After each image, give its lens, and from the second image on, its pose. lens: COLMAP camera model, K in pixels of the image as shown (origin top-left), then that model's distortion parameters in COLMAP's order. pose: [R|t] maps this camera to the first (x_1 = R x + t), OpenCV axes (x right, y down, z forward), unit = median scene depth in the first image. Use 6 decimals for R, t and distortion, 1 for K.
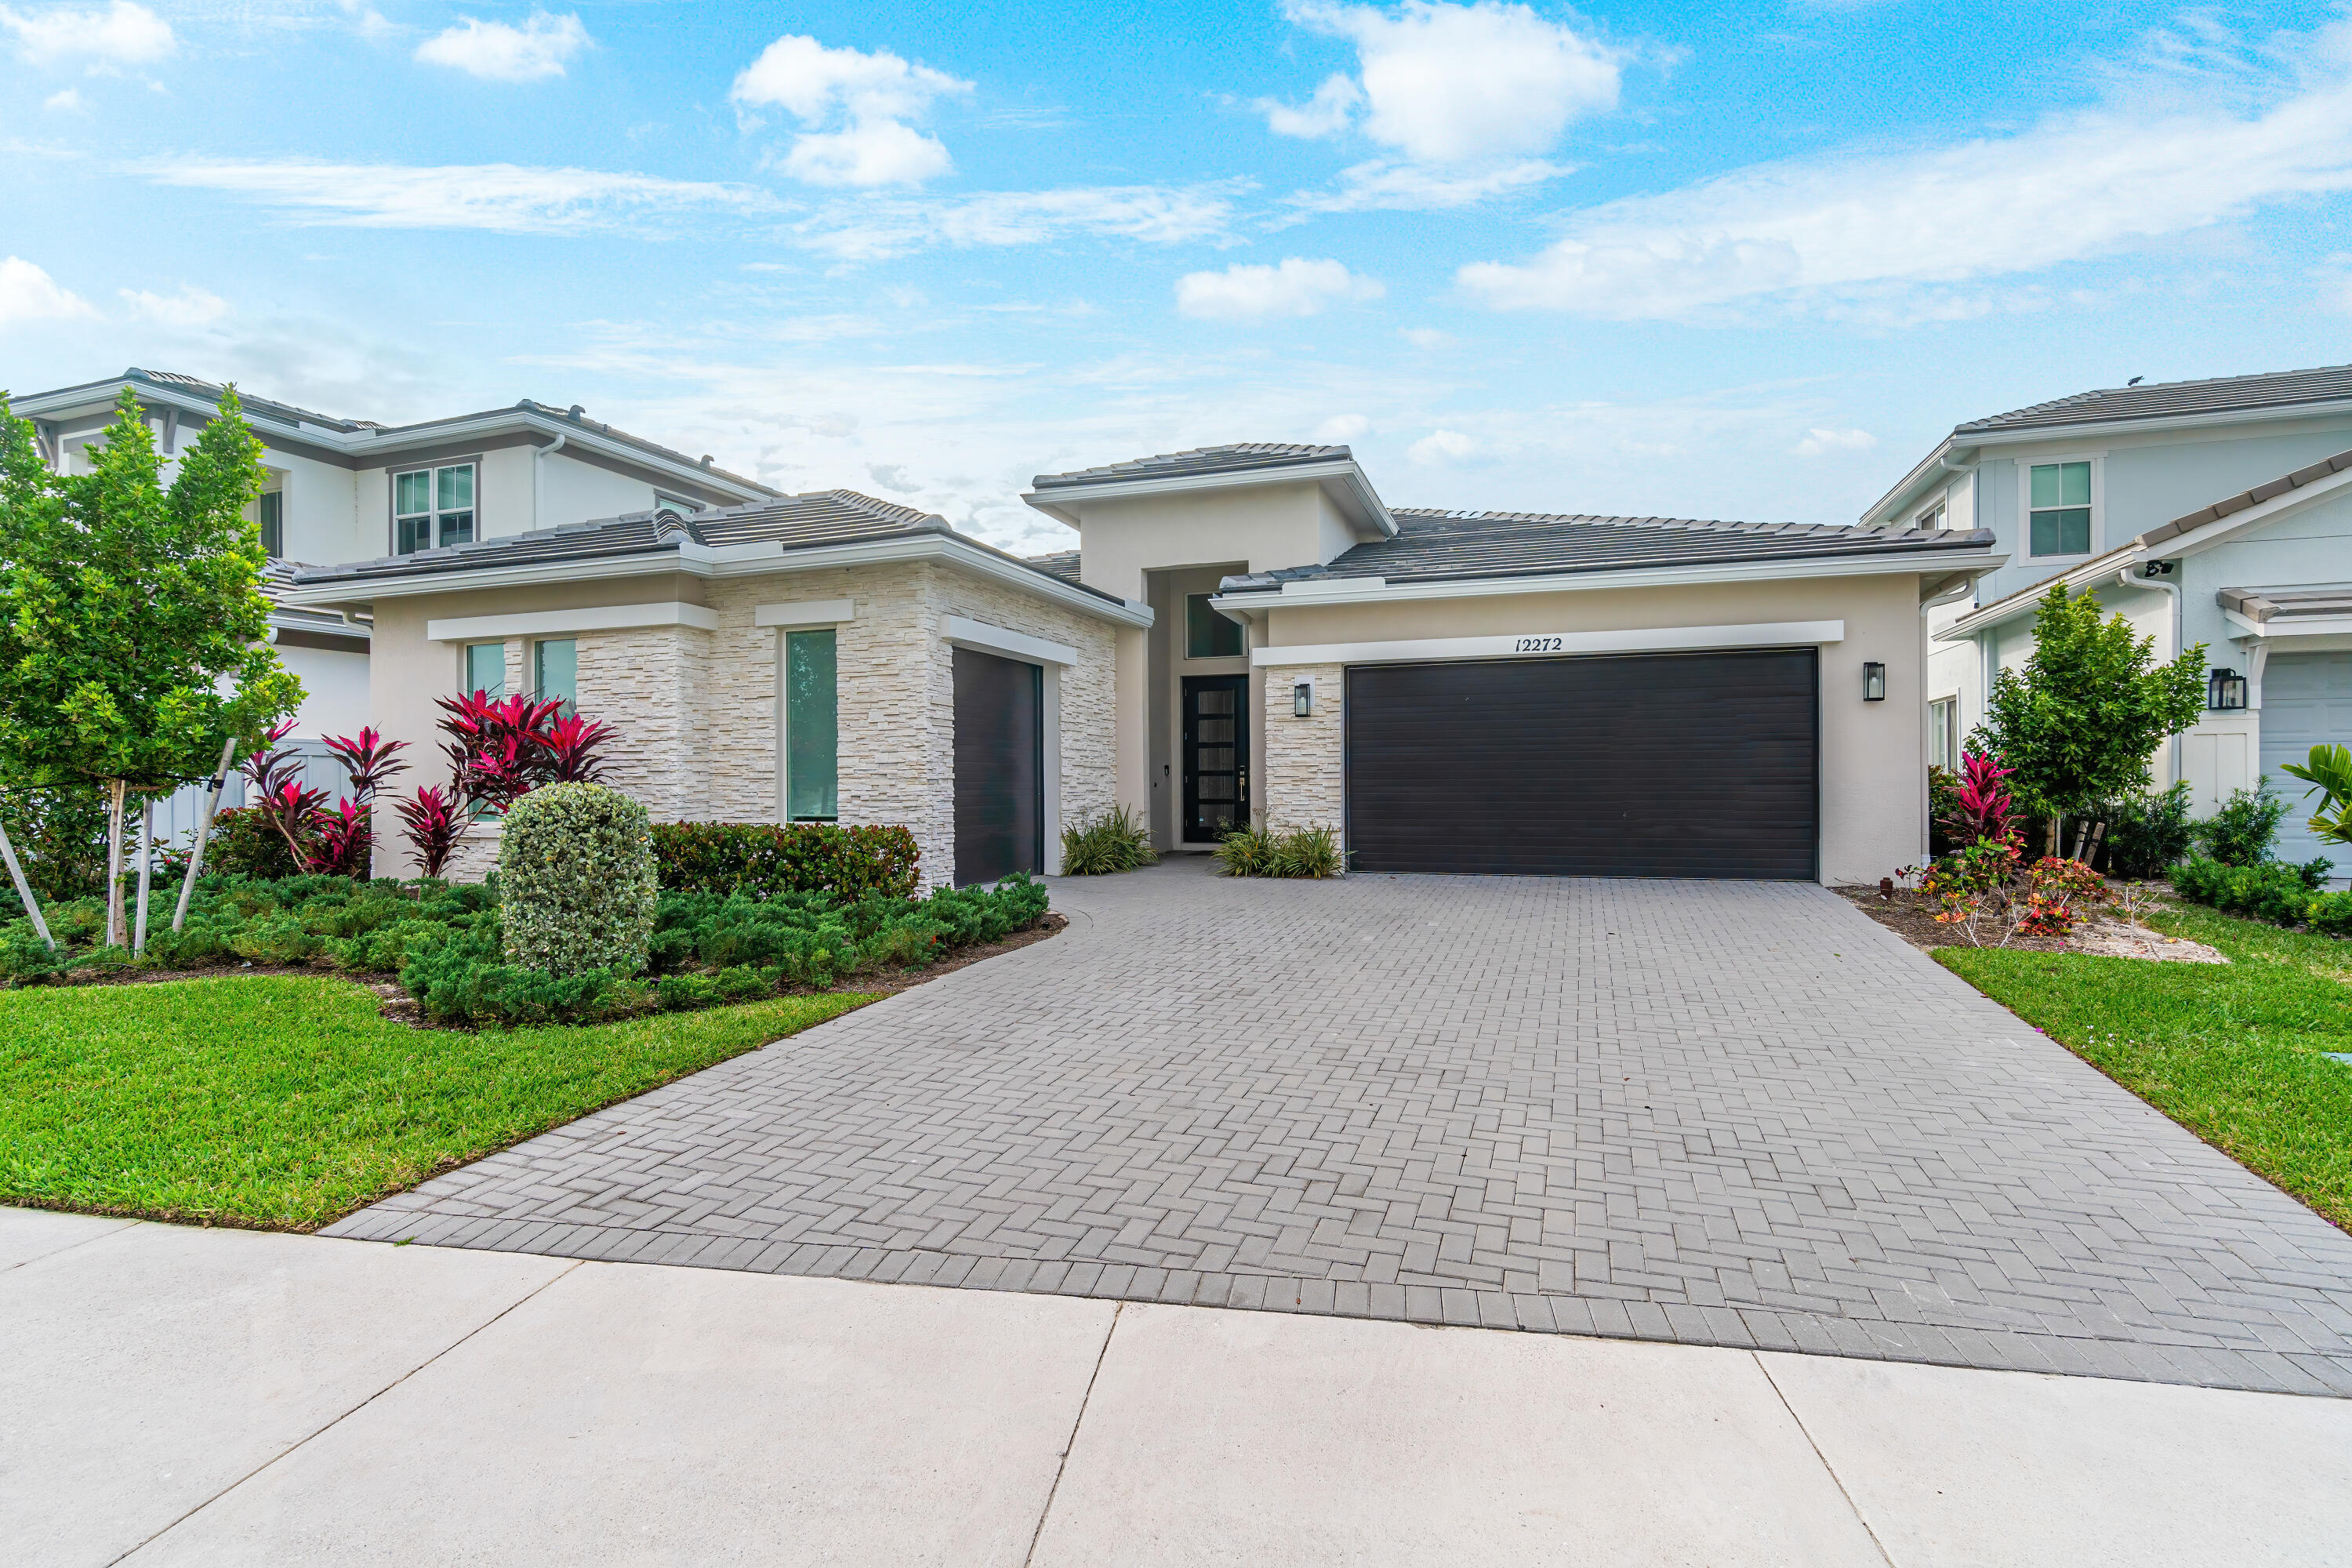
lens RADIAL K [[1123.2, 0, 1171.7], [0, 1123.2, 711.9], [0, 0, 1]] dist [-0.003606, 0.000031]
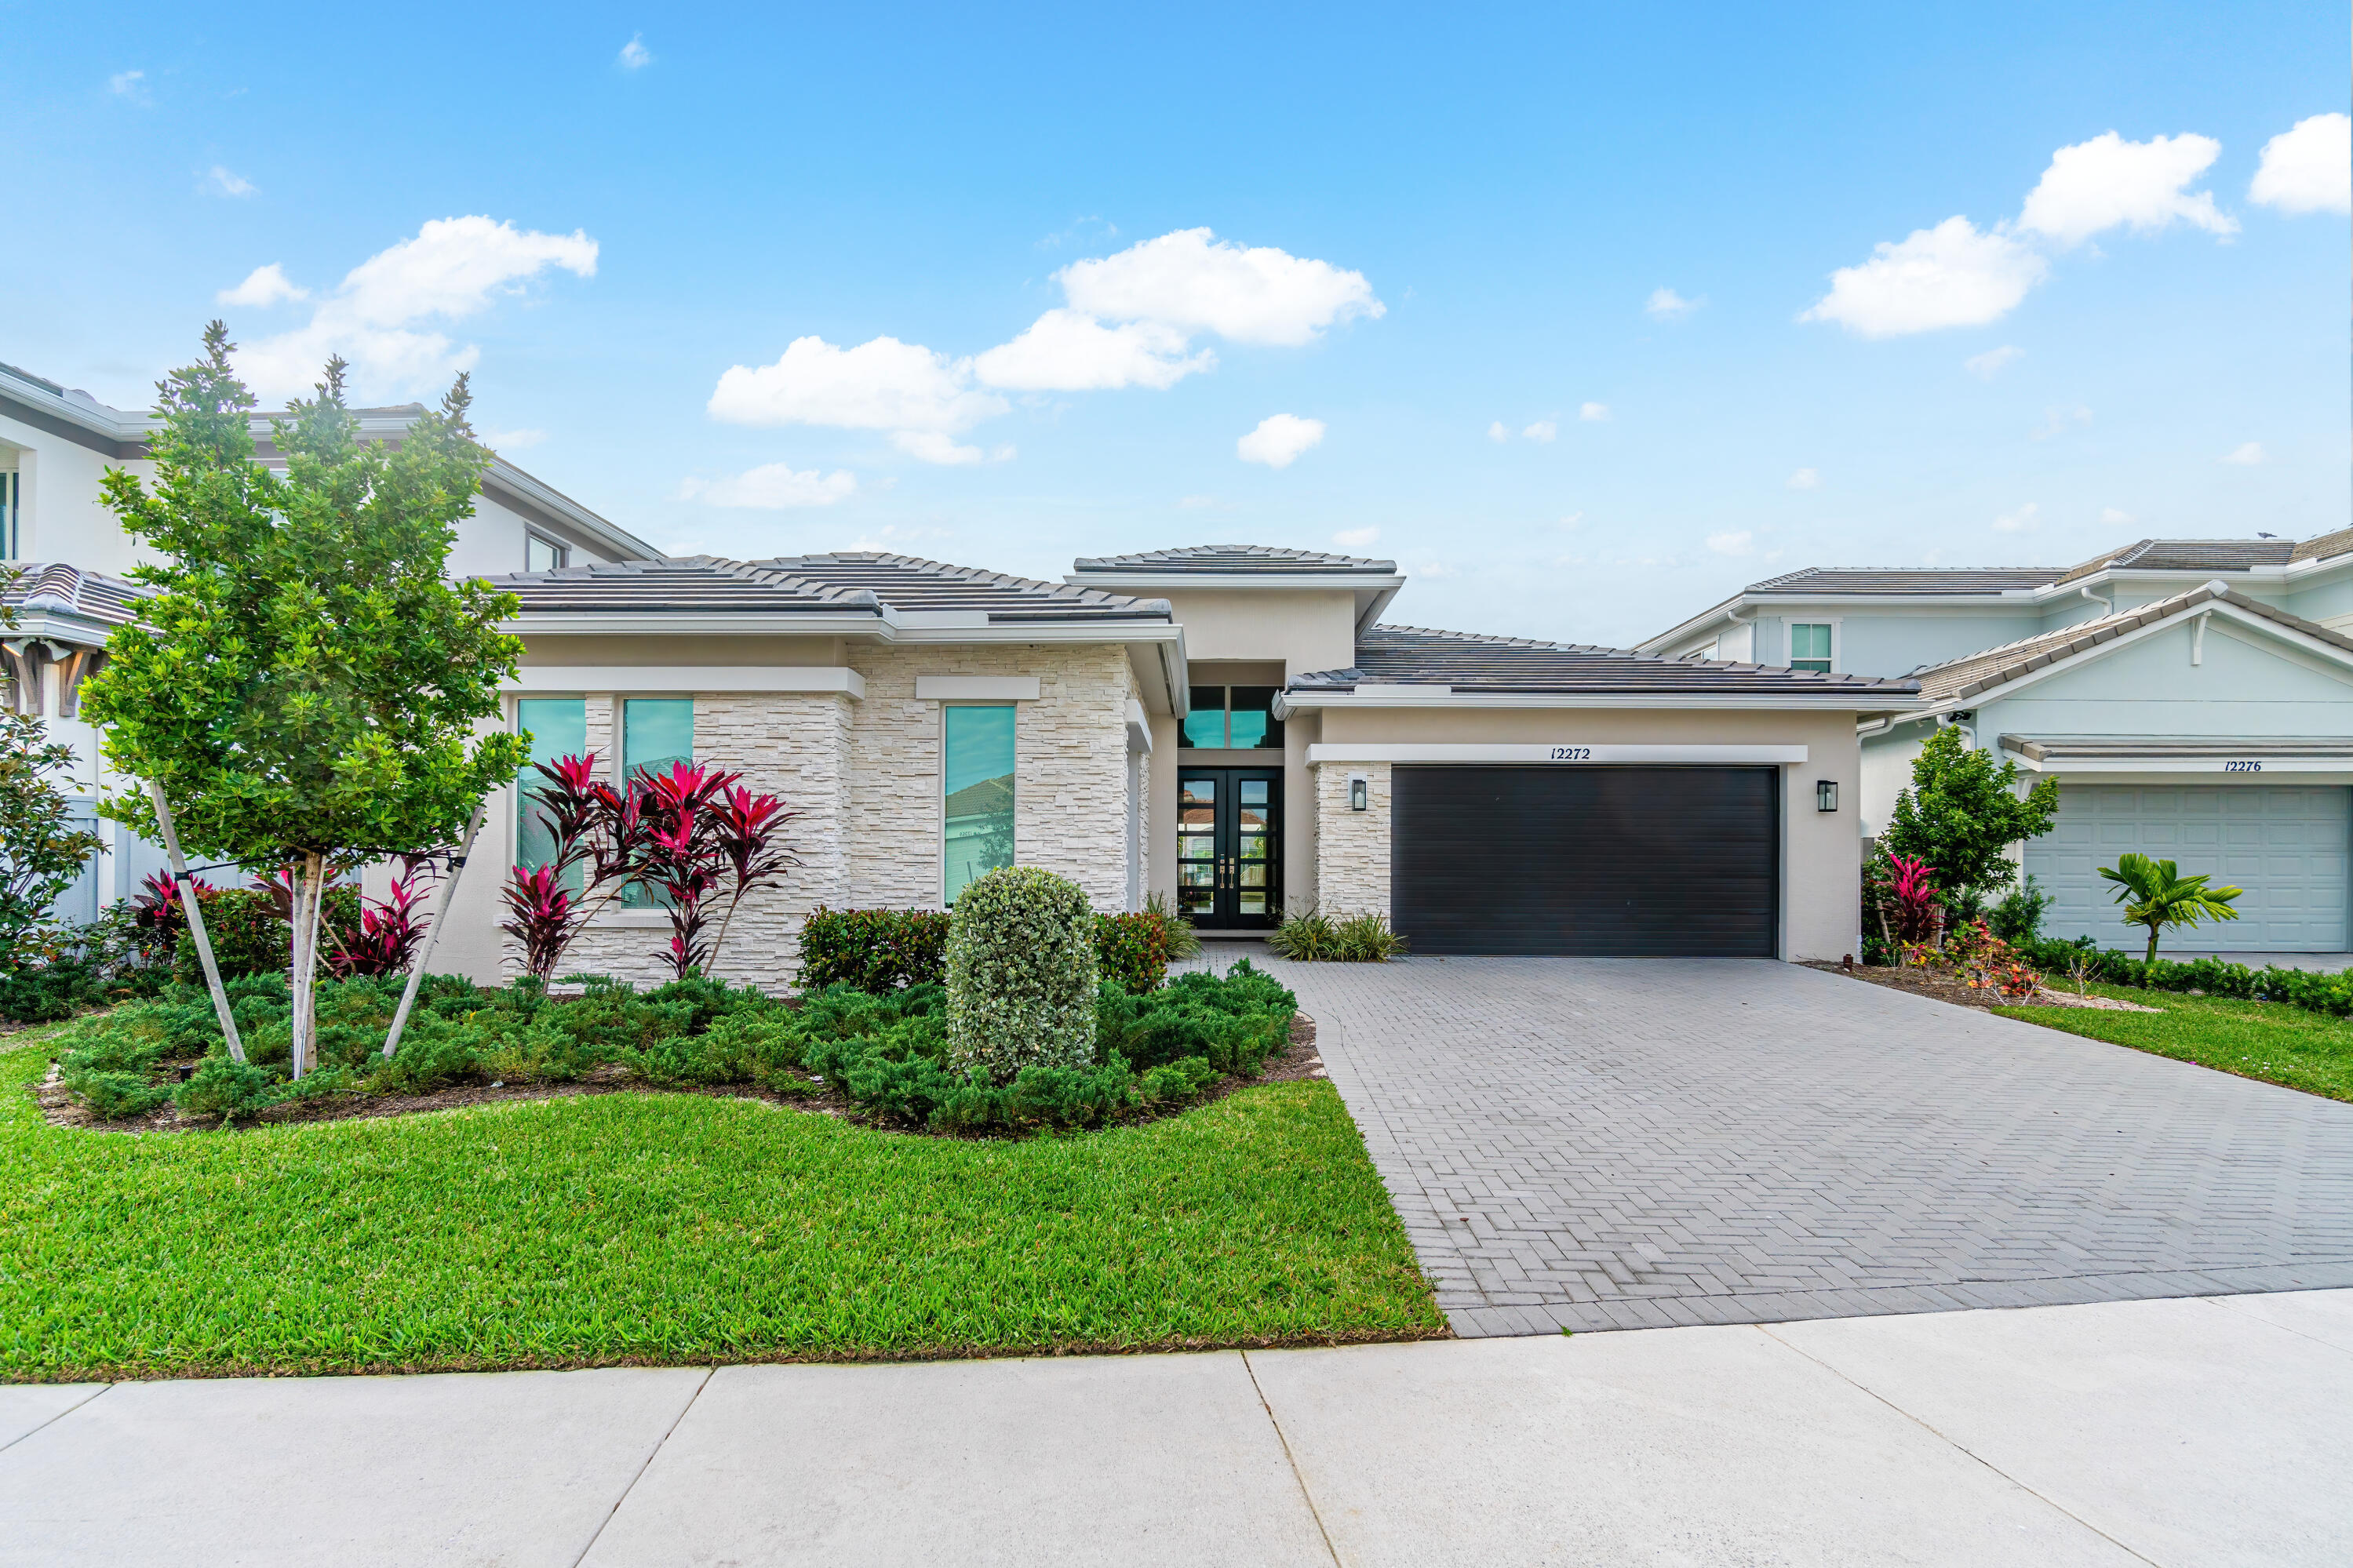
lens RADIAL K [[1117.1, 0, 1176.5], [0, 1117.1, 784.0], [0, 0, 1]] dist [-0.000677, -0.000321]
pose [[0.948103, 0.035263, 0.316001, -0.452163], [-0.031180, 0.999352, -0.017969, 0.004420], [-0.316430, 0.007183, 0.948589, 0.054039]]
